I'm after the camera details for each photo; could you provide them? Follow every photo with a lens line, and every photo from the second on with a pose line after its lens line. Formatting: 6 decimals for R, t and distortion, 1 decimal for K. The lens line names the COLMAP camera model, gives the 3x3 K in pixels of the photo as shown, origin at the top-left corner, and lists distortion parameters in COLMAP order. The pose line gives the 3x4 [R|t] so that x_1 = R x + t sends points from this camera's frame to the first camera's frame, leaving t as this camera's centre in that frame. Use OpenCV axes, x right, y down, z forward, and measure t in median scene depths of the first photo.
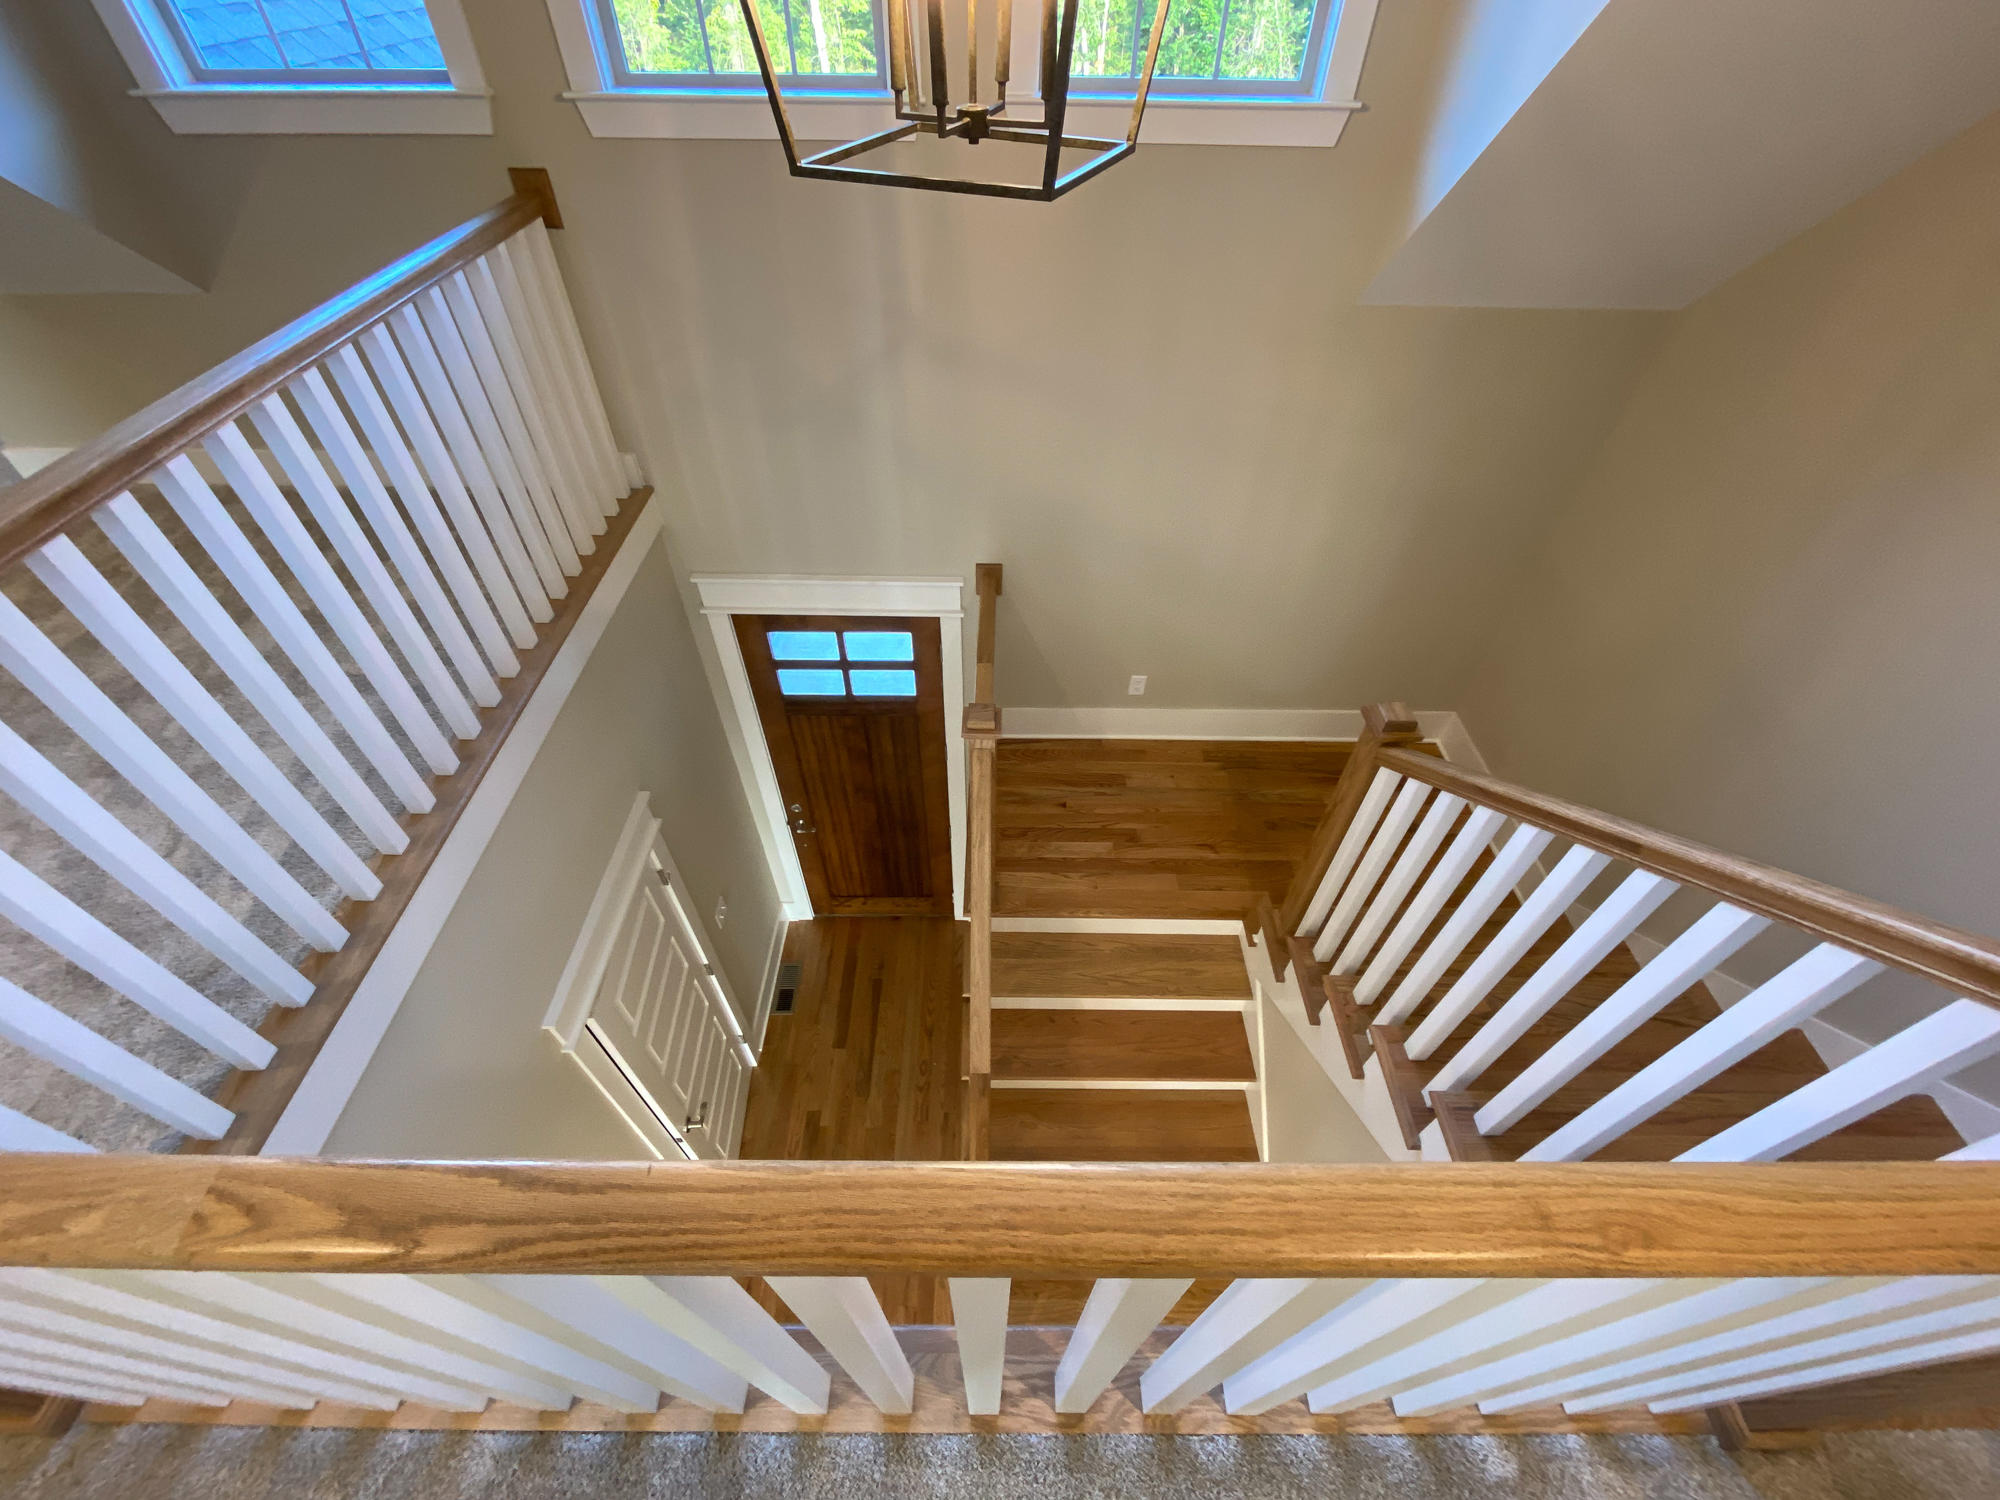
lens RADIAL K [[808.2, 0, 995.3], [0, 808.2, 750.3], [0, 0, 1]] dist [-0.000746, -0.001583]
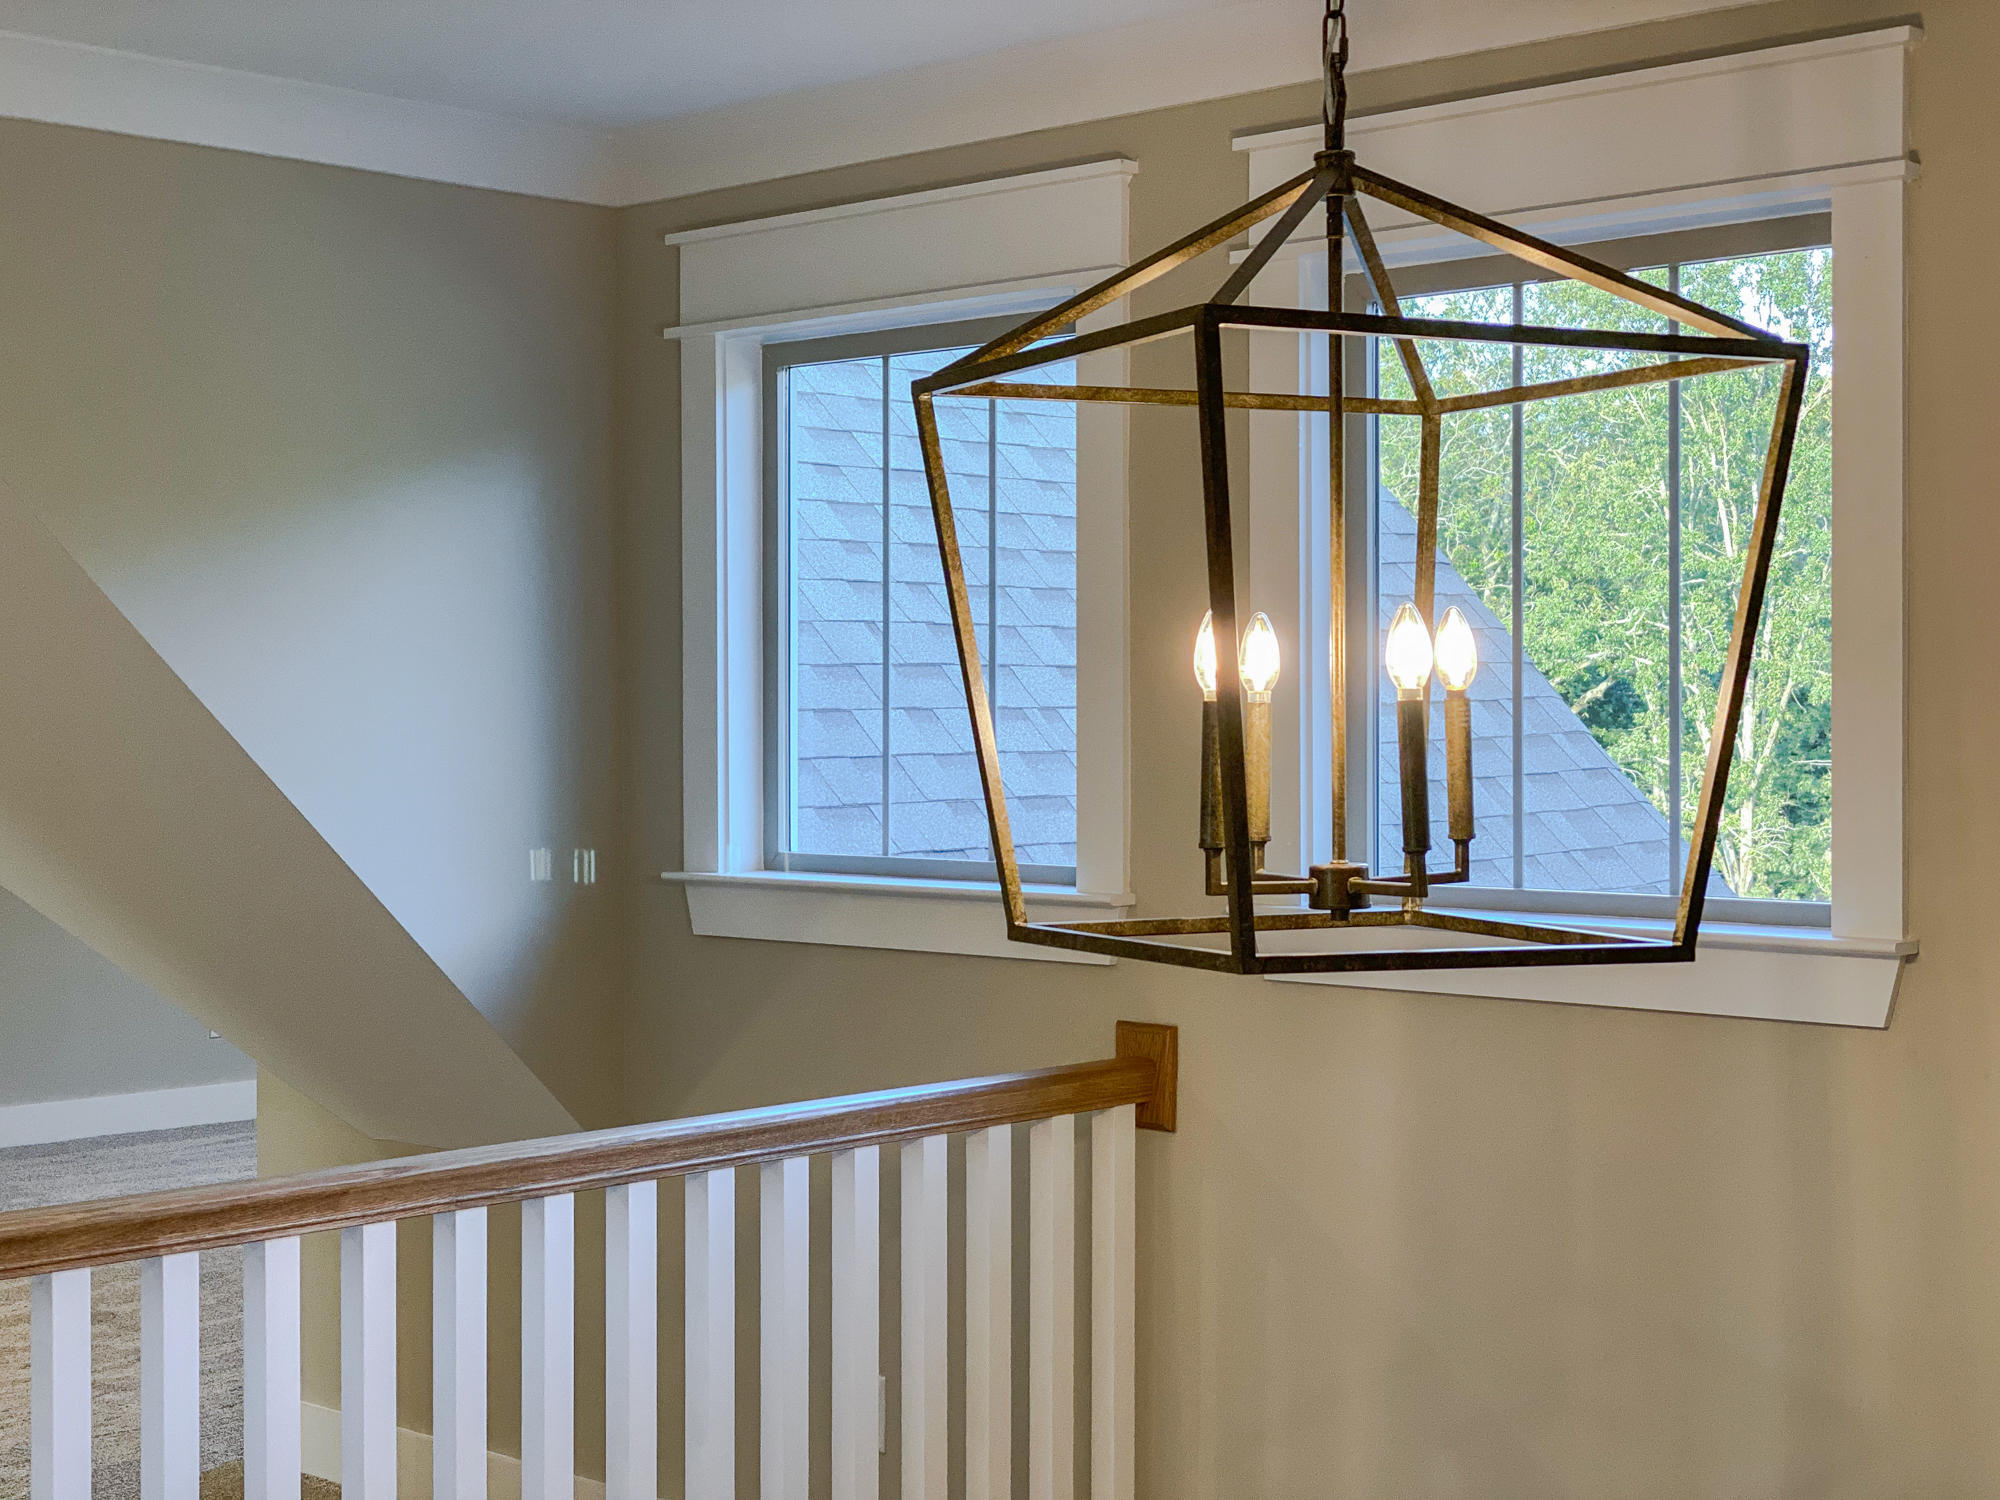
lens RADIAL K [[2946.5, 0, 998.7], [0, 2946.5, 746.4], [0, 0, 1]] dist [-0.021751, 0.000000]
pose [[0.746284, 0.004350, -0.665614, 0.529062], [-0.475451, 0.703320, -0.528477, 0.144129], [0.465840, 0.710861, 0.526944, -0.100552]]
